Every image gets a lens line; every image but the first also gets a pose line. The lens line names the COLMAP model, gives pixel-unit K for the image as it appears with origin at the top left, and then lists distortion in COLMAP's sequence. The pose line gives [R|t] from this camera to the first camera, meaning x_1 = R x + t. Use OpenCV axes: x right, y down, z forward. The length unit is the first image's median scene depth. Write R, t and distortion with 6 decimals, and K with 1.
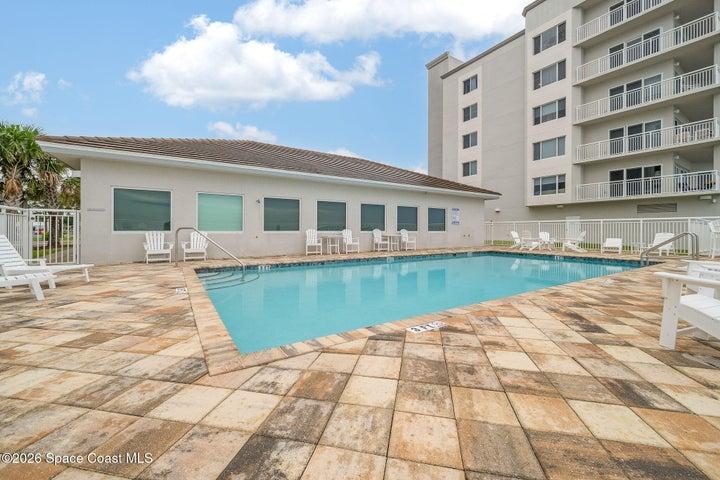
lens RADIAL K [[292.7, 0, 359.7], [0, 292.7, 228.1], [0, 0, 1]] dist [0.000028, 0.000188]
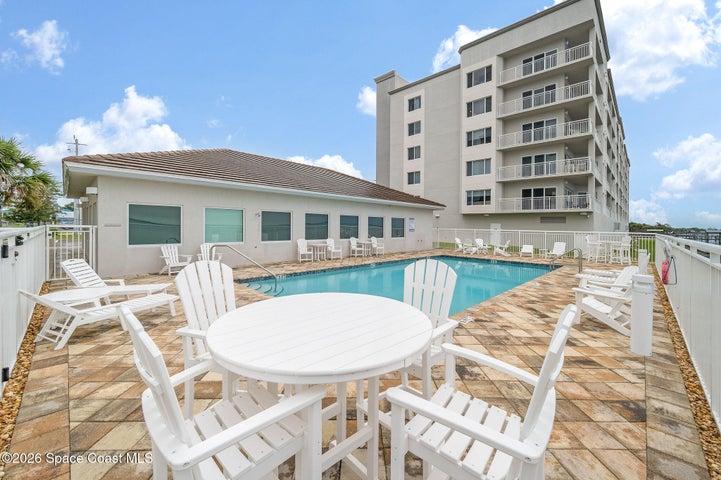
lens RADIAL K [[286.7, 0, 361.3], [0, 286.7, 222.6], [0, 0, 1]] dist [-0.000325, -0.000084]
pose [[0.976817, 0.015816, 0.213493, -0.118435], [-0.014420, 0.999863, -0.008093, -0.036013], [-0.213592, 0.004826, 0.976911, -0.089487]]
